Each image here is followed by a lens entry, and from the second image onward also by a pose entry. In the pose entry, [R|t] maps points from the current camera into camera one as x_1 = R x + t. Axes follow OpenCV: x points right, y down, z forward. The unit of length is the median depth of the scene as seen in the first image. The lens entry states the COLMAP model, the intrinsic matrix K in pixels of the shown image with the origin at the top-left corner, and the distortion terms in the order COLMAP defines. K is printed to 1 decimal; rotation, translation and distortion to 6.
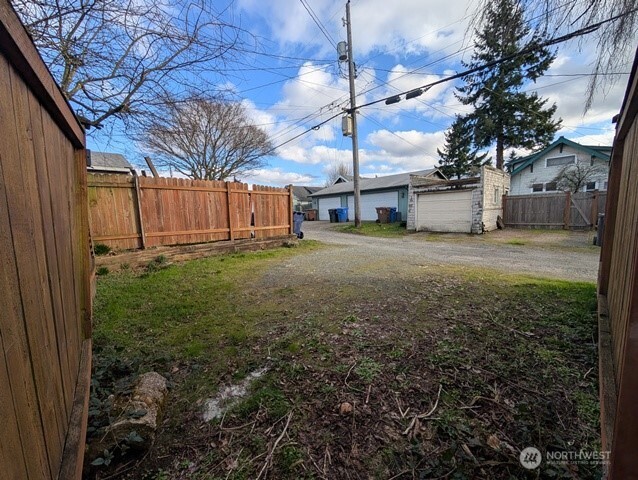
lens RADIAL K [[244.1, 0, 323.0], [0, 244.1, 239.7], [0, 0, 1]] dist [-0.003313, -0.000236]
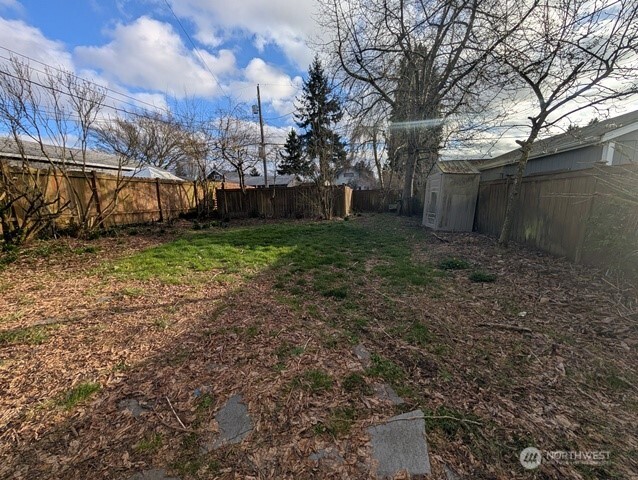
lens RADIAL K [[244.1, 0, 319.0], [0, 244.1, 238.6], [0, 0, 1]] dist [-0.003313, -0.000236]
pose [[0.806843, -0.087684, 0.584223, -0.267787], [0.065447, 0.996103, 0.059116, 0.042379], [-0.587130, -0.009462, 0.809437, -0.295820]]
